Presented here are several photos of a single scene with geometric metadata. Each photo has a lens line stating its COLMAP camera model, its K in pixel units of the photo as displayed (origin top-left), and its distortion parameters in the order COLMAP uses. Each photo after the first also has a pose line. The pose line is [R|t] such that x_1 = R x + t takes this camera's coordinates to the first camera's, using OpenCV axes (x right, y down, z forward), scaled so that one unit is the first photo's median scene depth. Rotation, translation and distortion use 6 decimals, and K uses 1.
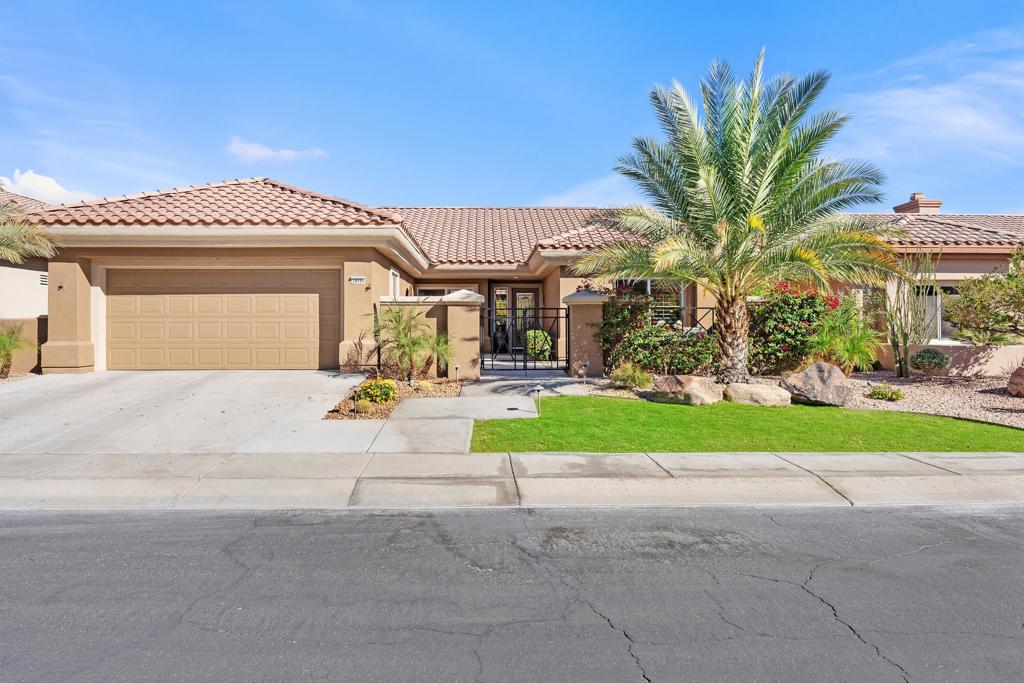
lens RADIAL K [[664.1, 0, 512.9], [0, 664.1, 335.1], [0, 0, 1]] dist [-0.008153, -0.003614]
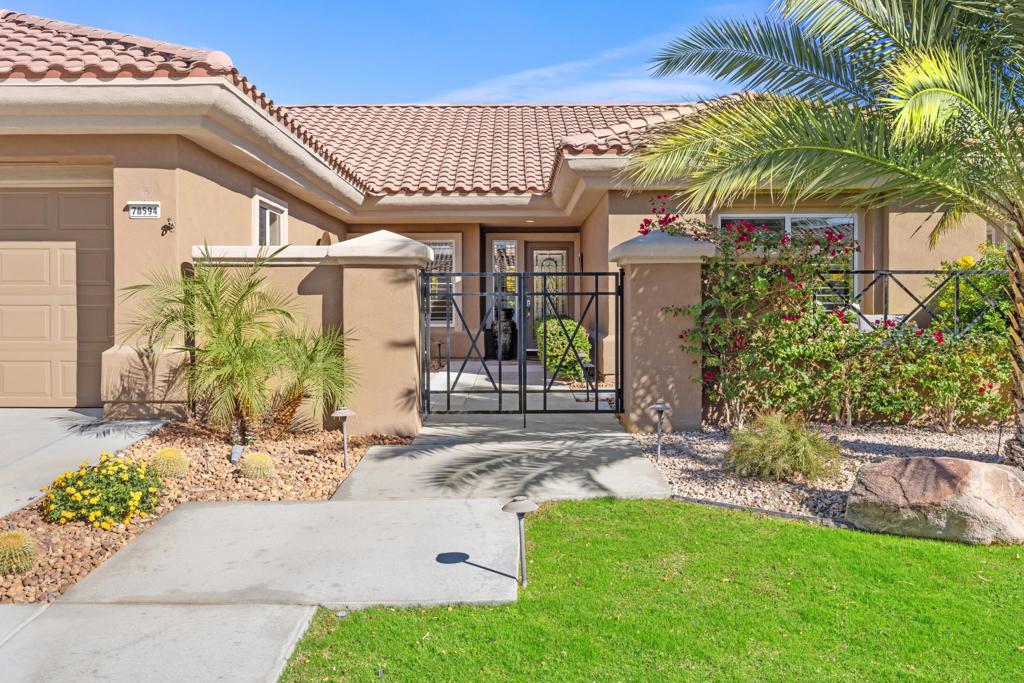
lens RADIAL K [[930.3, 0, 512.3], [0, 930.3, 340.3], [0, 0, 1]] dist [-0.000920, 0.000000]
pose [[0.998991, 0.002096, -0.044866, 0.039275], [-0.001126, 0.999765, 0.021634, -0.009247], [0.044901, -0.021561, 0.998759, 0.387762]]
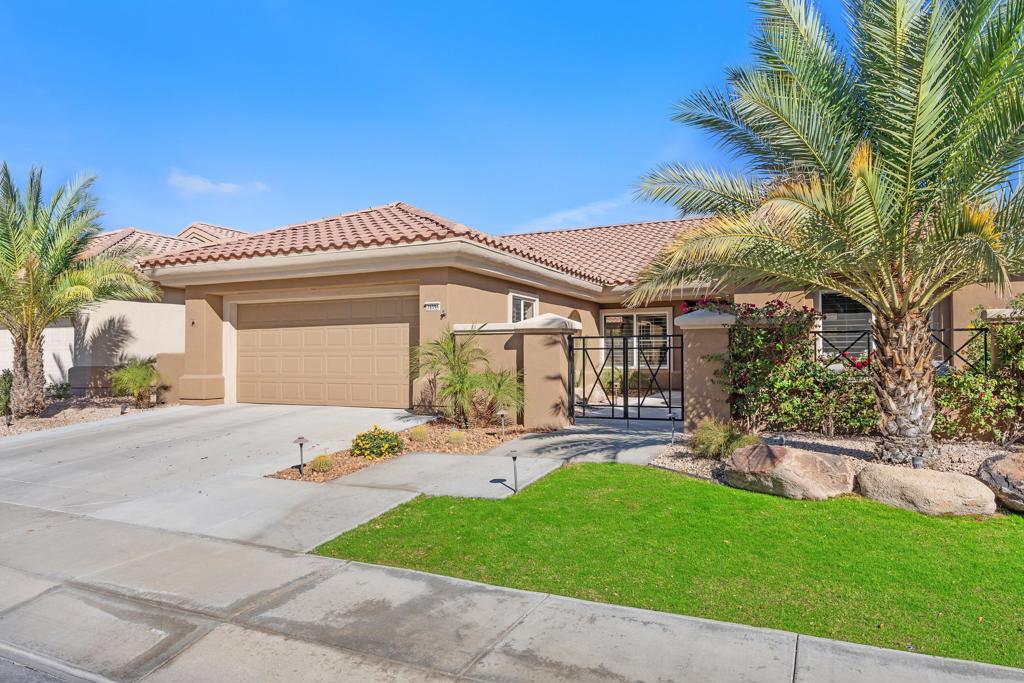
lens RADIAL K [[664.1, 0, 517.2], [0, 664.1, 358.8], [0, 0, 1]] dist [-0.008153, -0.003614]
pose [[0.890462, -0.000929, -0.455056, 0.250353], [-0.003268, 0.999959, -0.008436, -0.008279], [0.455045, 0.008999, 0.890423, 0.288412]]
